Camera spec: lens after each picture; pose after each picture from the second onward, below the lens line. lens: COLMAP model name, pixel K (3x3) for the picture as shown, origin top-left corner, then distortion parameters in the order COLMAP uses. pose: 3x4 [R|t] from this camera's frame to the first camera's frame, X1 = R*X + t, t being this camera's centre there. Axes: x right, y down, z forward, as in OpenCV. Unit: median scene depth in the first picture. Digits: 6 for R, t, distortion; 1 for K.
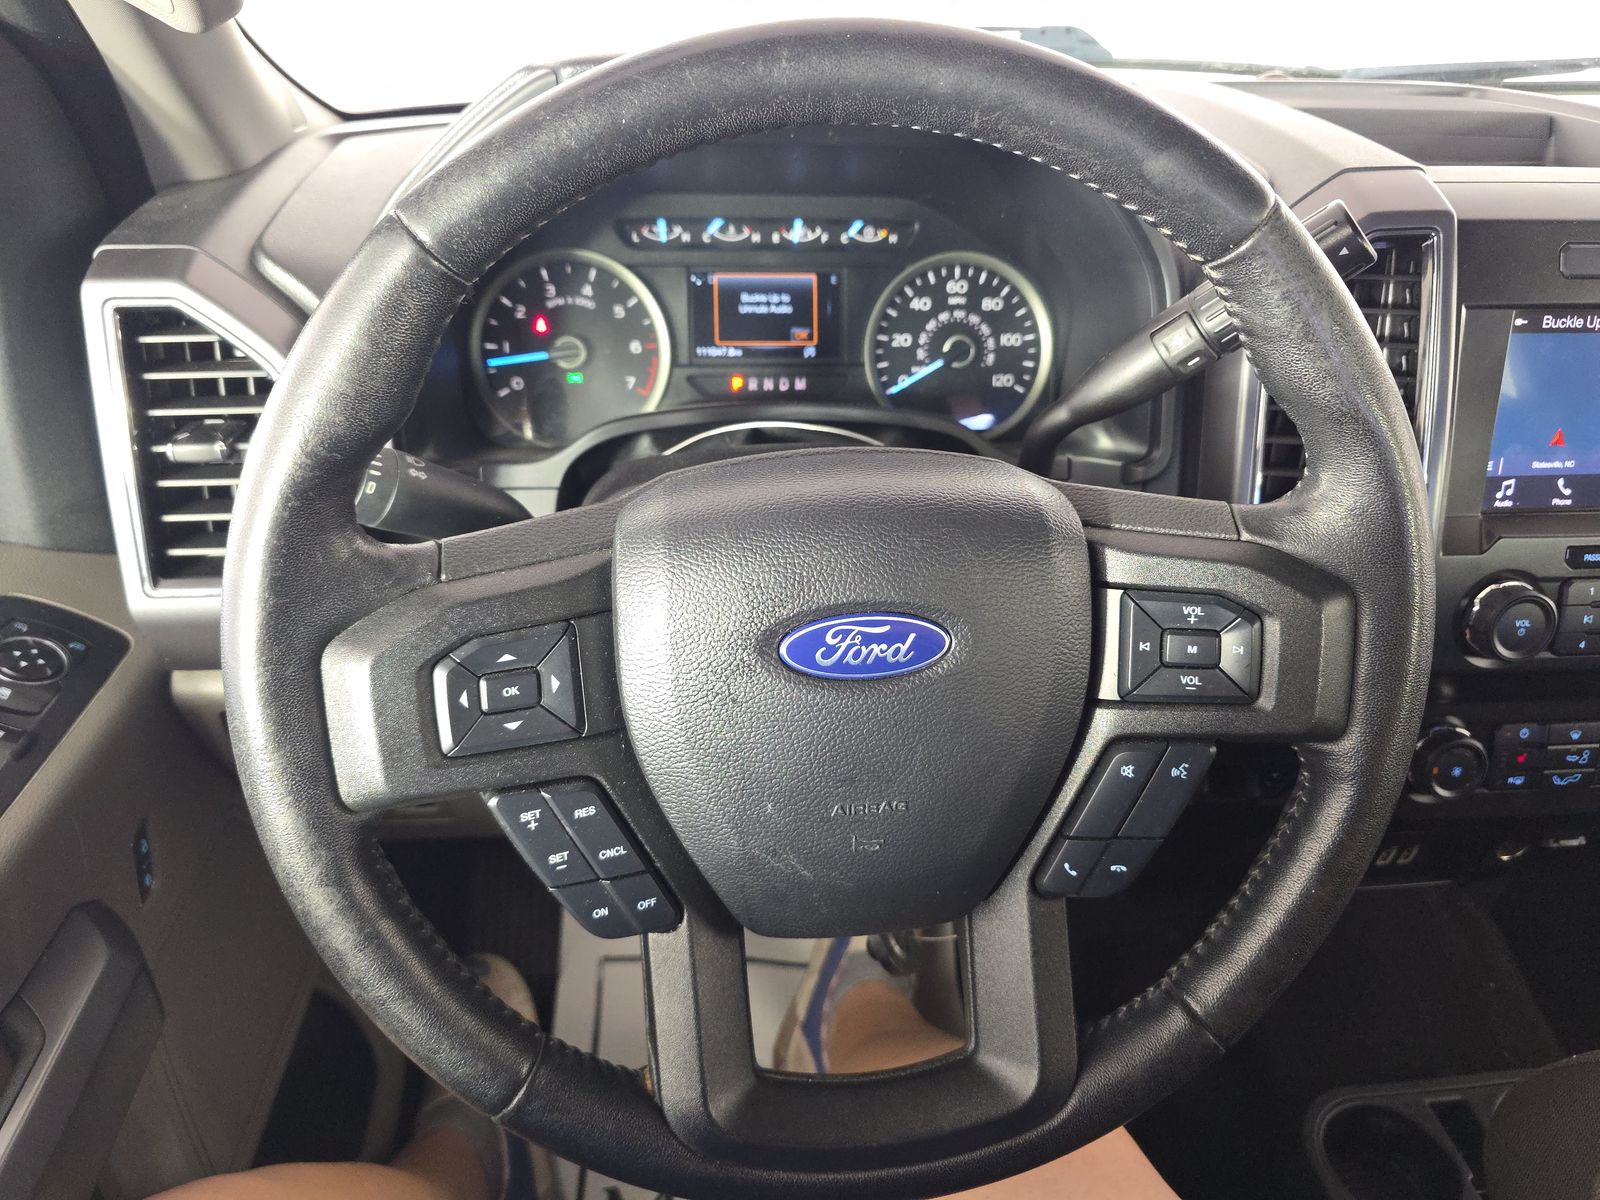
lens RADIAL K [[1156.5, 0, 774.7], [0, 1156.5, 586.2], [0, 0, 1]] dist [0.096113, -0.104548]
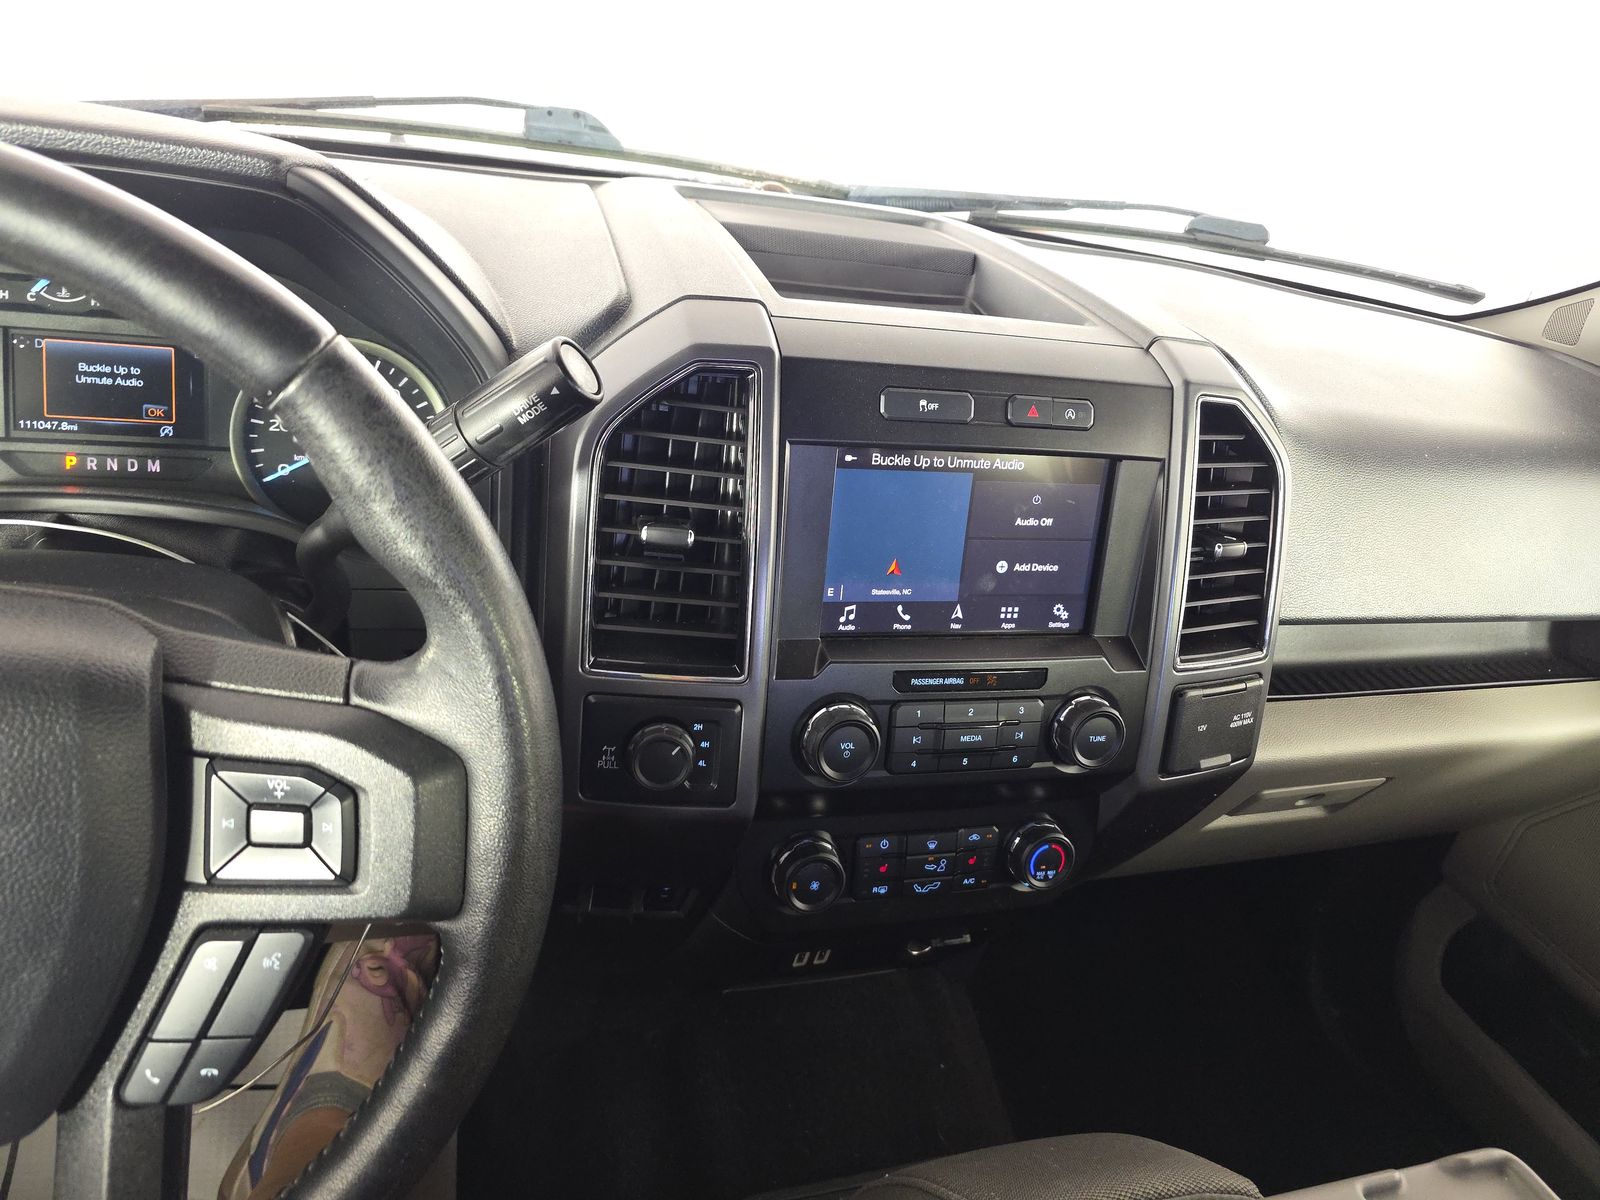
lens RADIAL K [[1156.5, 0, 774.7], [0, 1156.5, 586.2], [0, 0, 1]] dist [0.096113, -0.104548]
pose [[0.975189, 0.030878, 0.219211, 0.299687], [-0.023243, 0.999033, -0.037324, -0.060816], [-0.220151, 0.031303, 0.974963, 0.013890]]
